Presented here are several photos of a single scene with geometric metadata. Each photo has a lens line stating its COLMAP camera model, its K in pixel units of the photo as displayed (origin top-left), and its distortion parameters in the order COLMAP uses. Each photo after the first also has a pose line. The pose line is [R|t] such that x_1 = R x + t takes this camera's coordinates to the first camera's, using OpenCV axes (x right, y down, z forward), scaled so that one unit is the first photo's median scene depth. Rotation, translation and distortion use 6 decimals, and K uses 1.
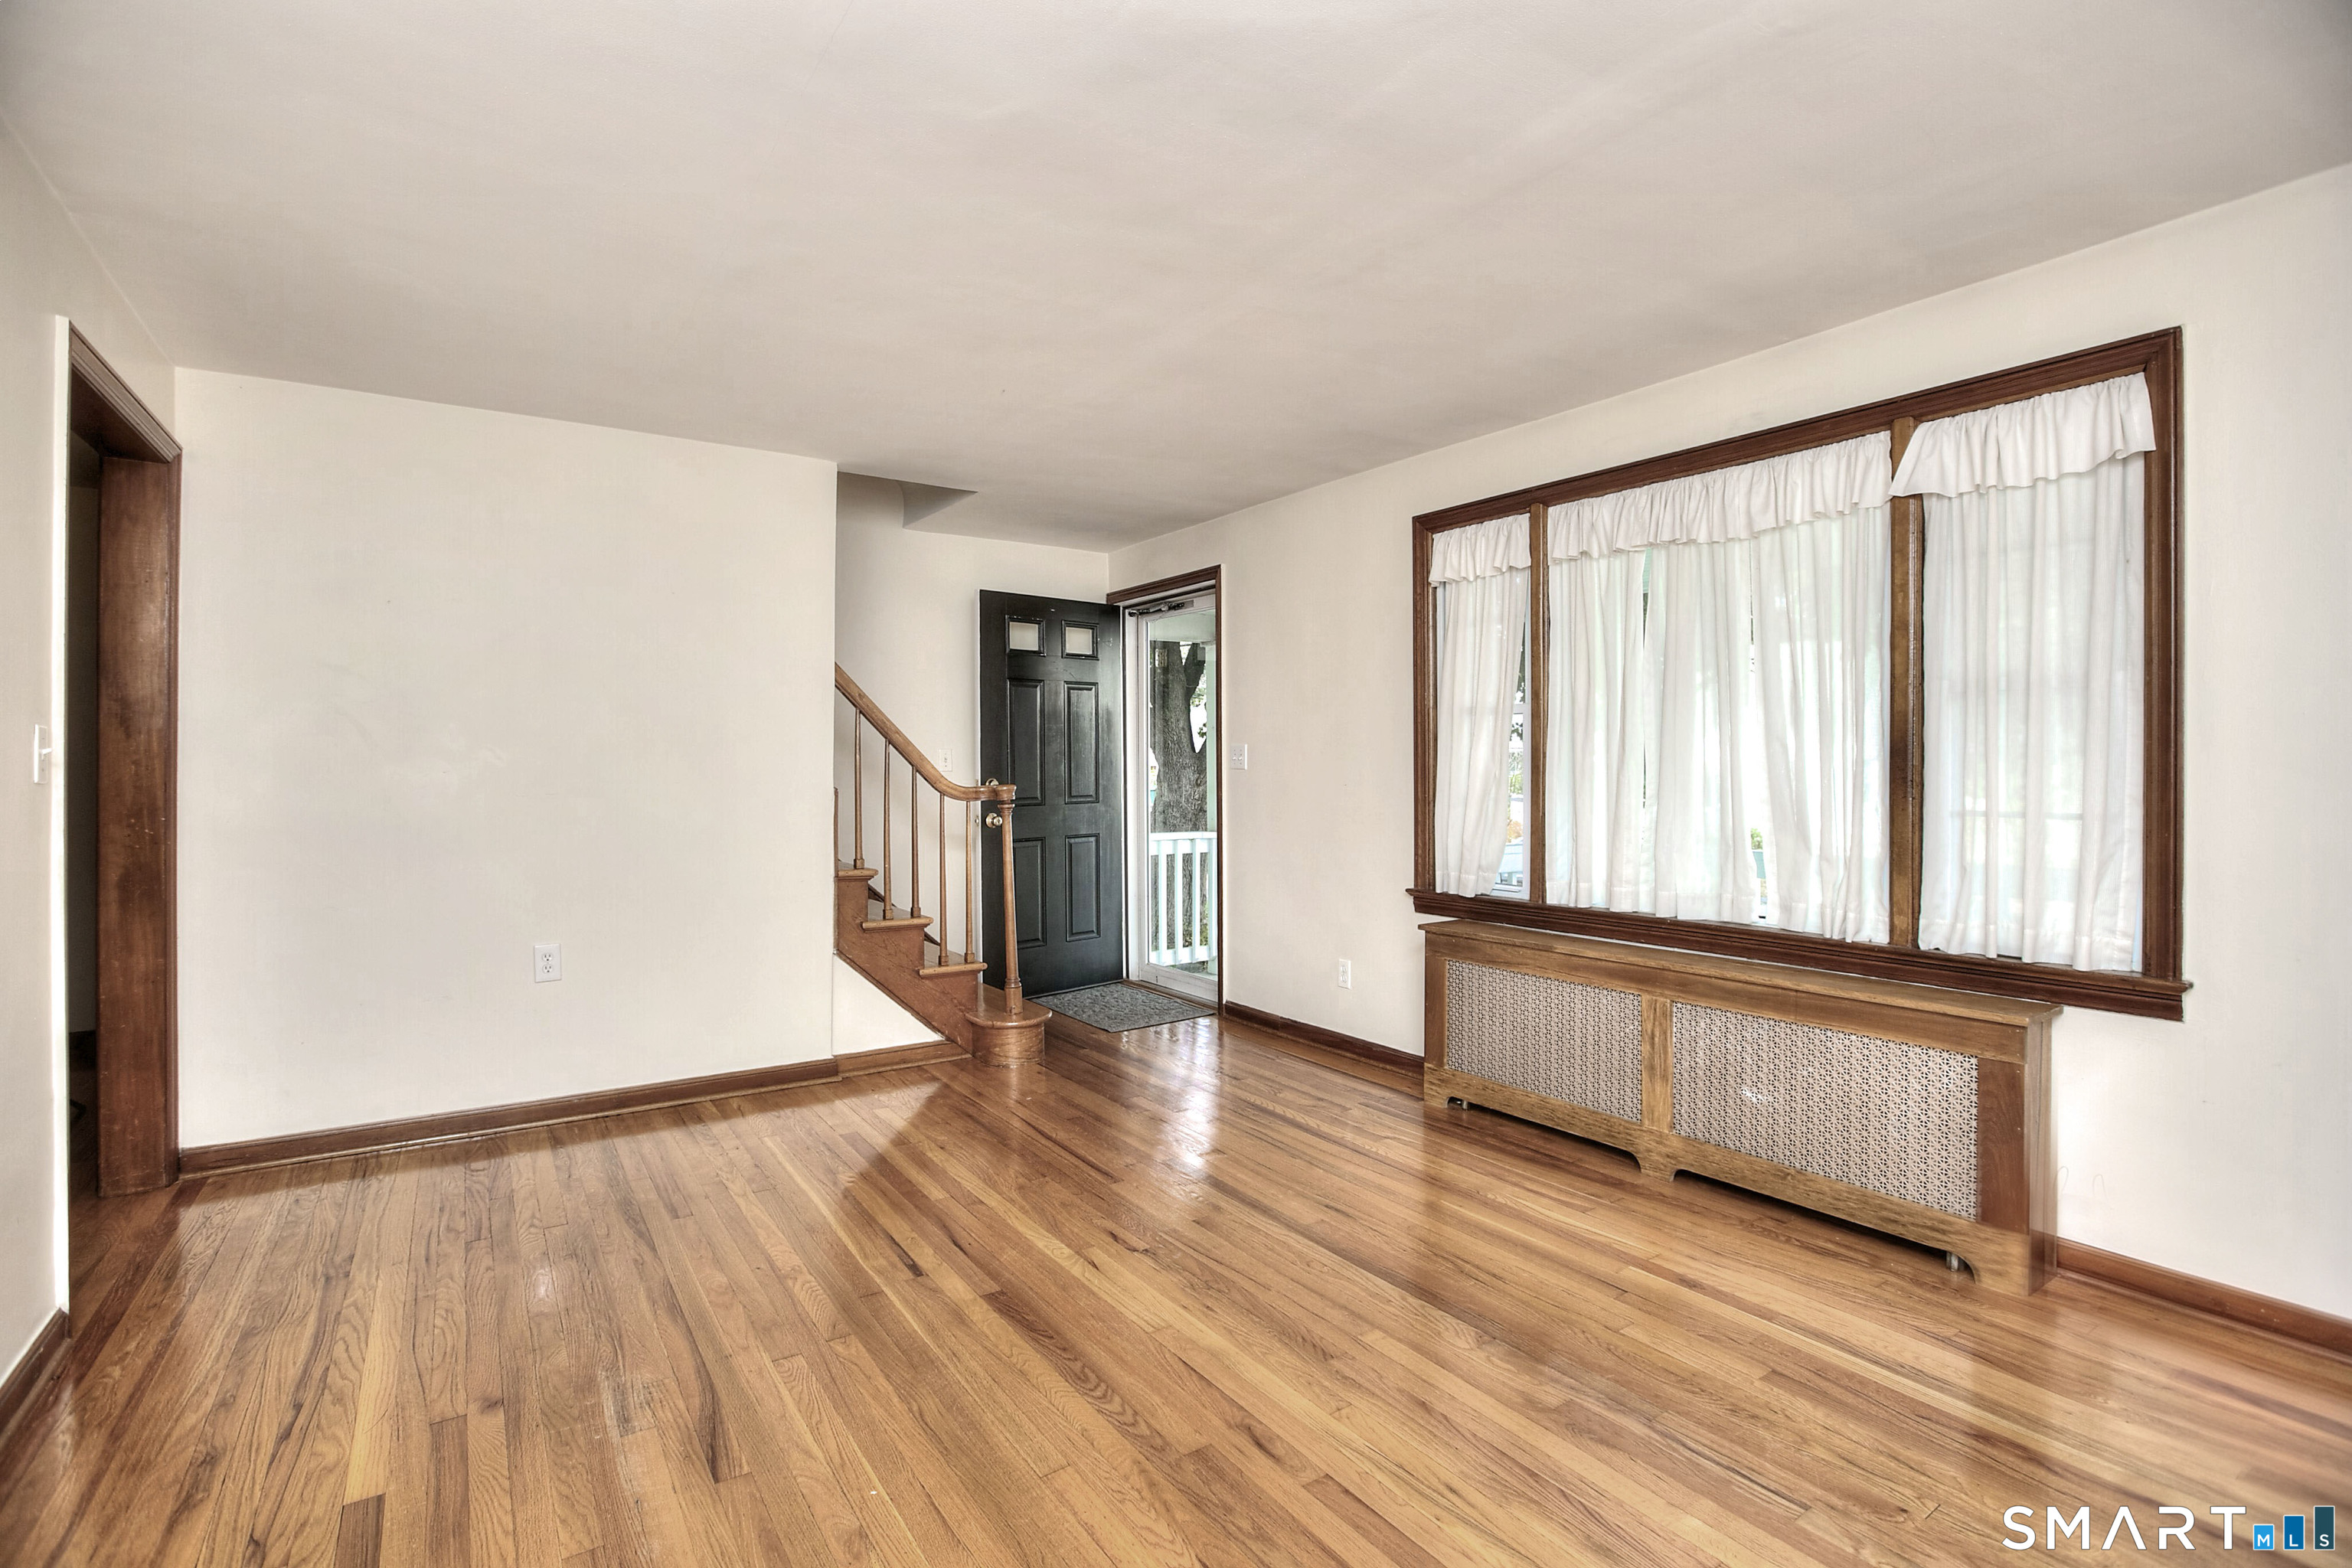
lens RADIAL K [[1090.2, 0, 1176.8], [0, 1090.2, 762.1], [0, 0, 1]] dist [-0.023070, 0.000258]
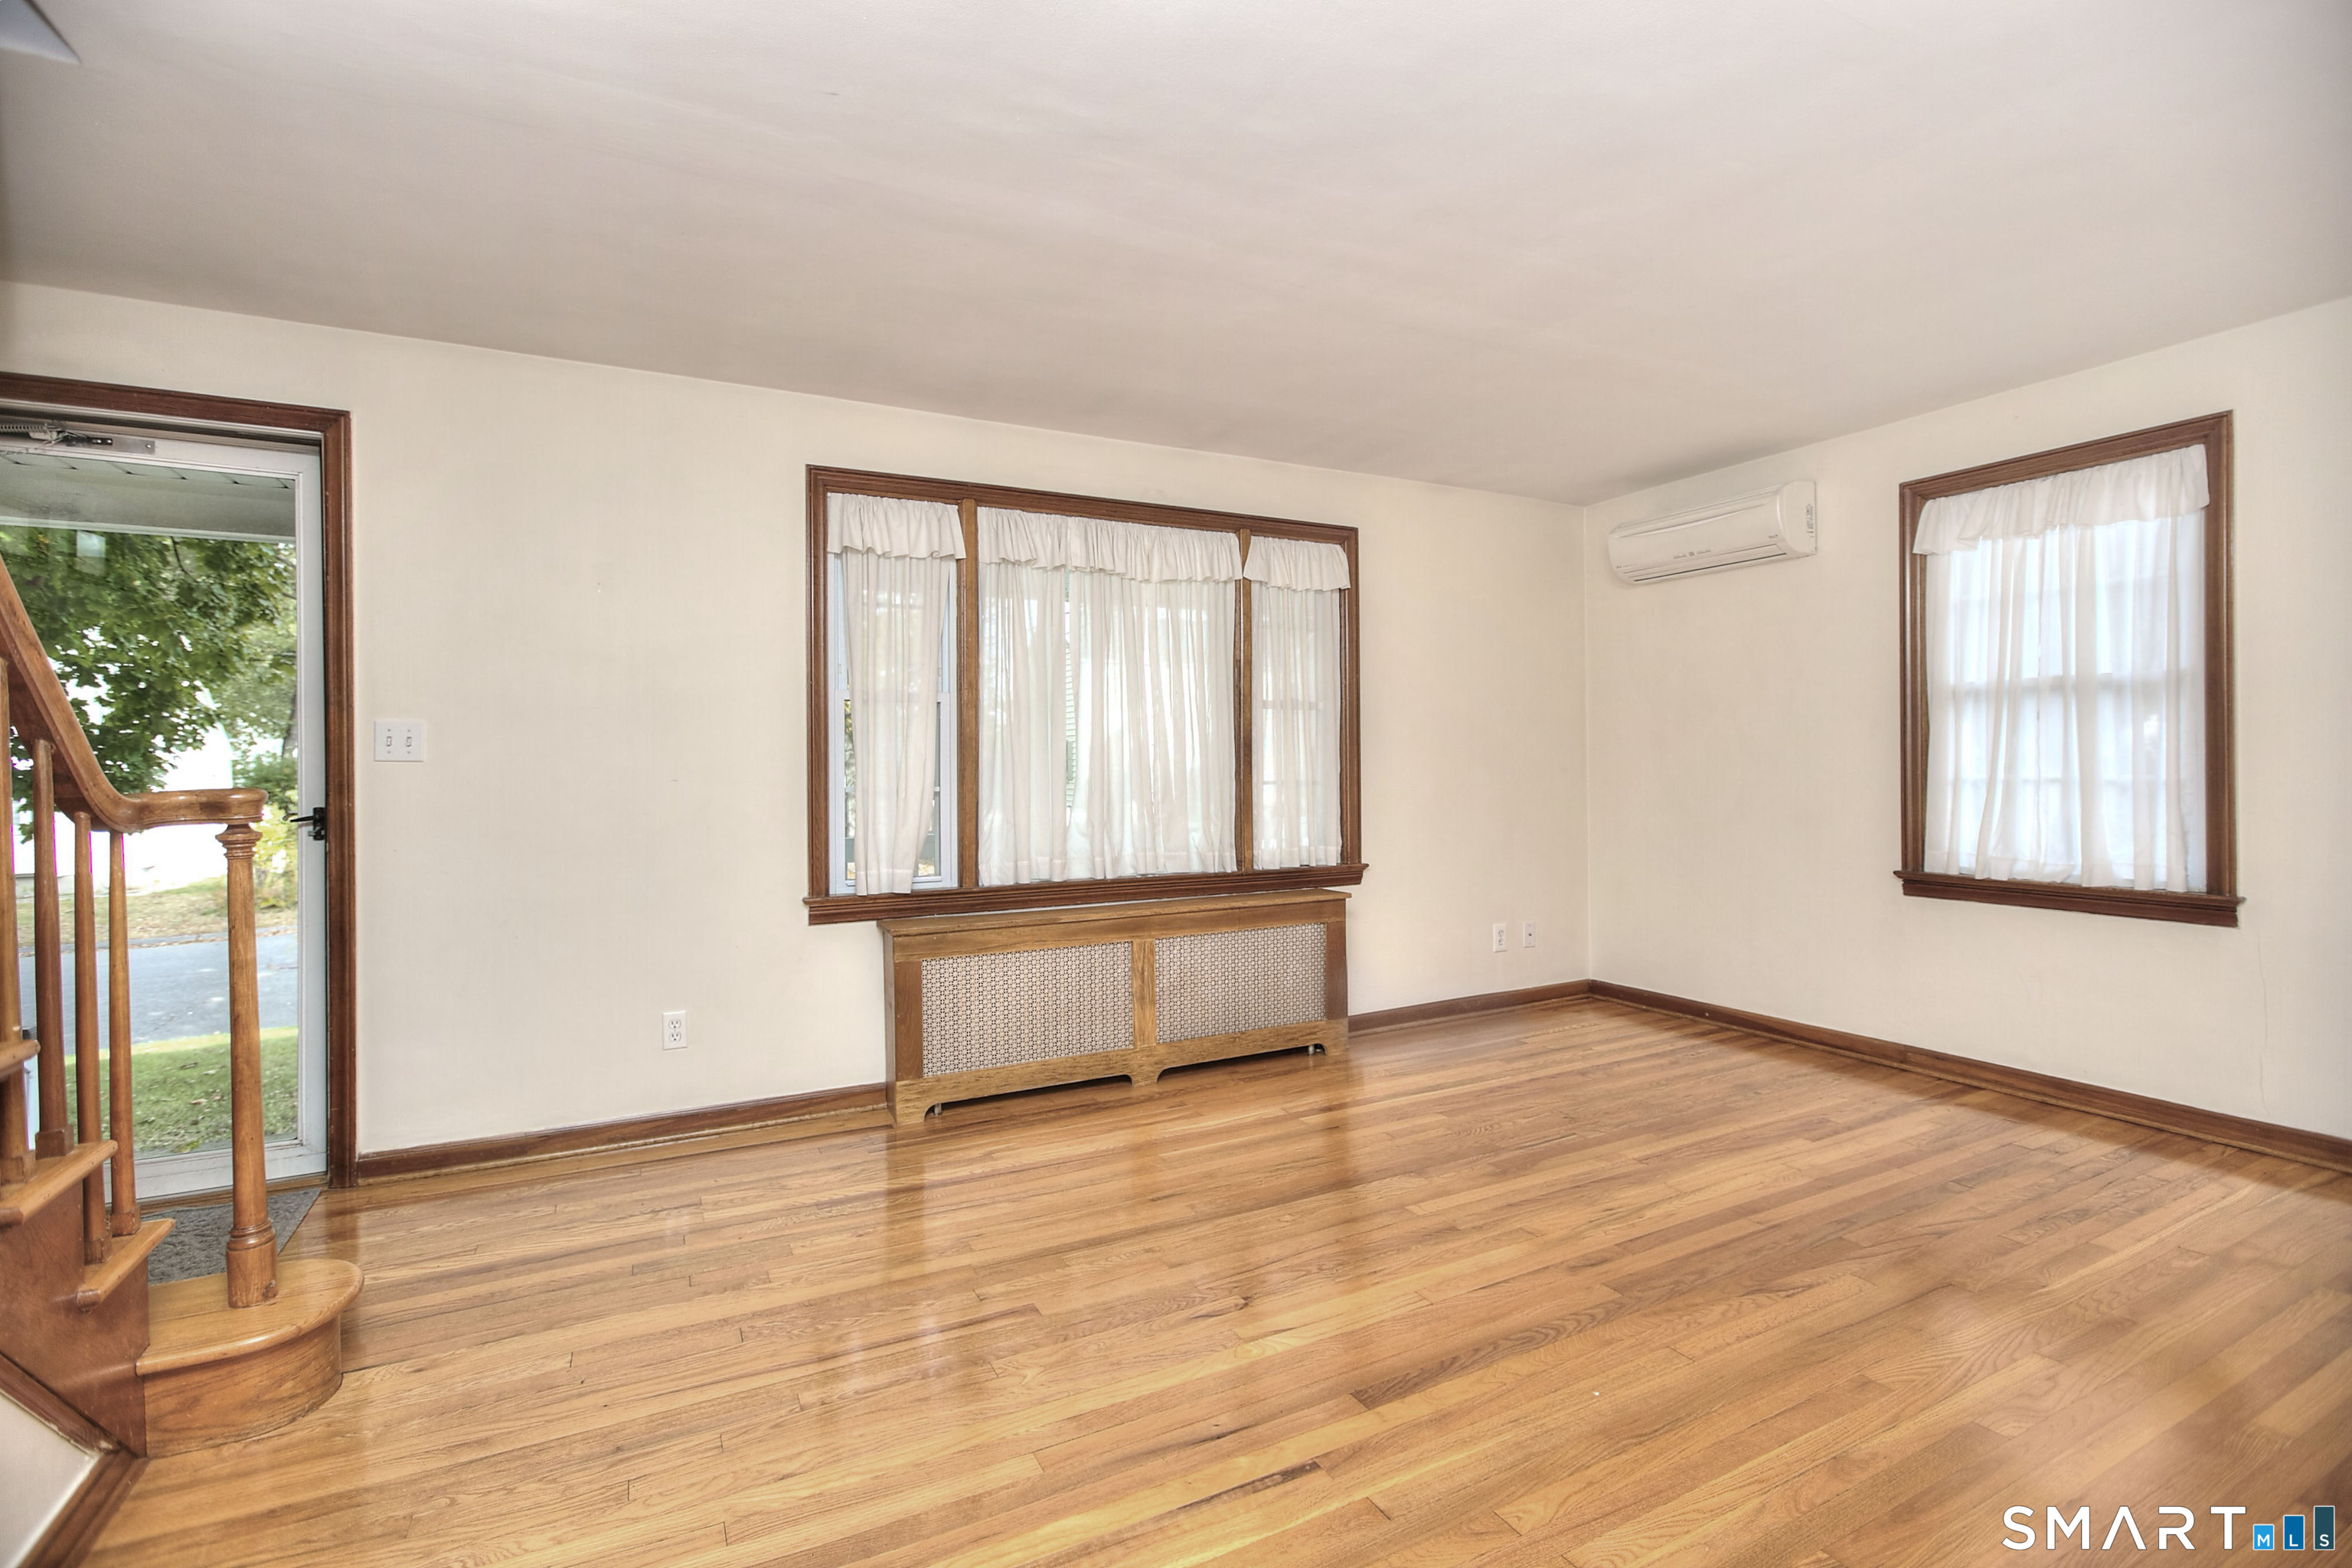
lens RADIAL K [[1028.7, 0, 1168.2], [0, 1028.7, 769.1], [0, 0, 1]] dist [-0.036486, 0.000305]
pose [[0.139258, 0.001699, 0.990255, -0.759540], [0.007869, 0.999965, -0.002822, 0.027699], [-0.990225, 0.008185, 0.139240, 0.857197]]
